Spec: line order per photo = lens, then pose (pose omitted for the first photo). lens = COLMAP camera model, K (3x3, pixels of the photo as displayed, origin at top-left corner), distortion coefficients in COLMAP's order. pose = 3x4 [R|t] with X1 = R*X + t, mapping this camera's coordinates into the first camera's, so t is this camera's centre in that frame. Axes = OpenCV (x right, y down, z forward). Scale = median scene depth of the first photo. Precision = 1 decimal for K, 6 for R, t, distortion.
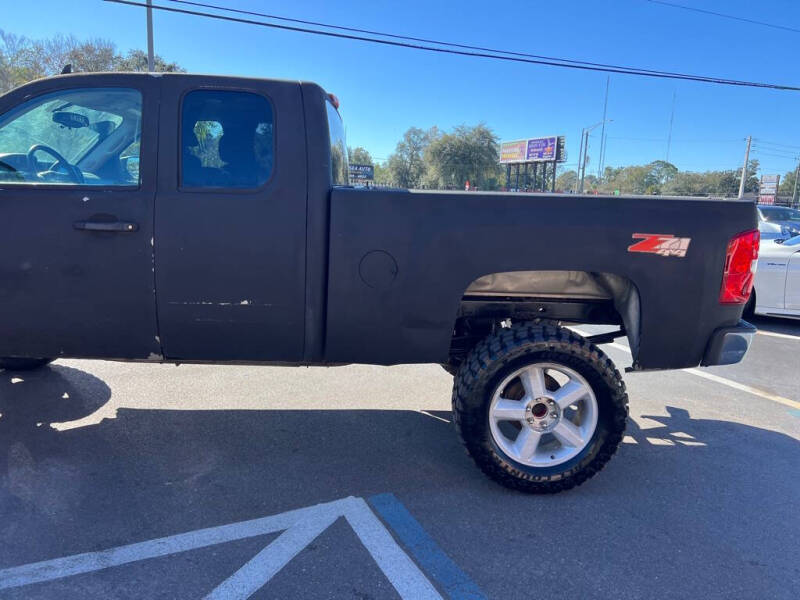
lens RADIAL K [[602.9, 0, 401.8], [0, 602.9, 297.2], [0, 0, 1]] dist [0.049210, -0.051665]
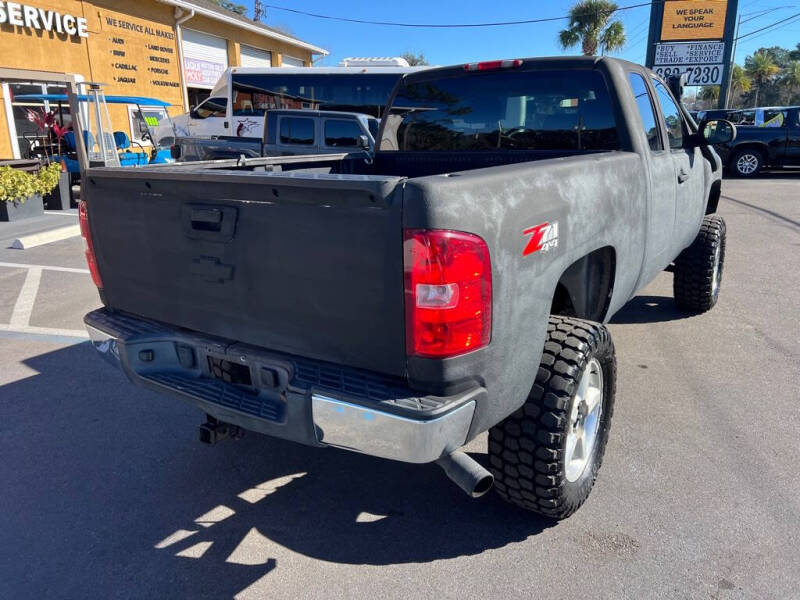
lens RADIAL K [[599.5, 0, 404.2], [0, 599.5, 298.1], [0, 0, 1]] dist [0.075788, -0.087730]
pose [[-0.579080, 0.191002, -0.792581, 1.012739], [-0.152260, 0.929727, 0.335297, -0.336685], [0.800927, 0.314842, -0.509304, 1.822260]]
